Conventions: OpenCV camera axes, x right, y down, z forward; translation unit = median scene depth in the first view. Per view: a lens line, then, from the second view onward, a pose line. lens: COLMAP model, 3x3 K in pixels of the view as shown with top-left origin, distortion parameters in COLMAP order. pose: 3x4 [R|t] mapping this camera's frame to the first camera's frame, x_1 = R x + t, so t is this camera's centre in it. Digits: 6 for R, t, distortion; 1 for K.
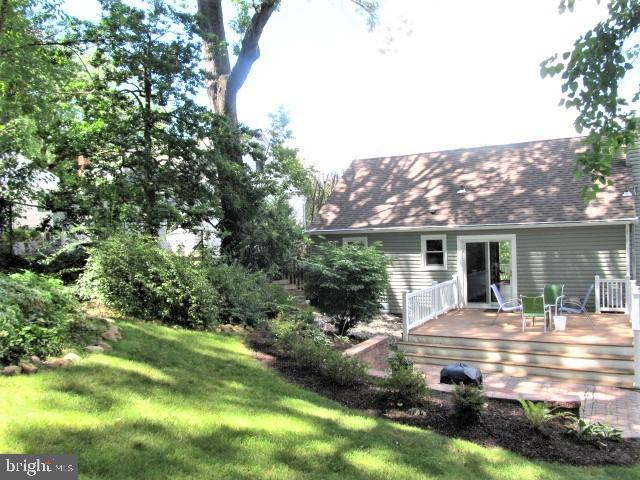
lens RADIAL K [[544.4, 0, 314.7], [0, 544.4, 227.5], [0, 0, 1]] dist [-0.100005, 0.132977]
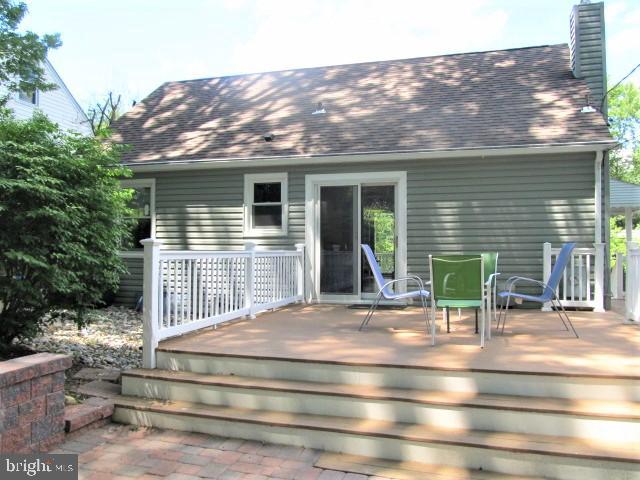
lens RADIAL K [[522.9, 0, 320.0], [0, 522.9, 240.0], [0, 0, 1]] dist [-0.065668, 0.002618]
pose [[0.973335, 0.040571, 0.225774, 0.150984], [-0.038479, 0.999166, -0.013659, 0.087397], [-0.226139, 0.004608, 0.974084, 0.452330]]
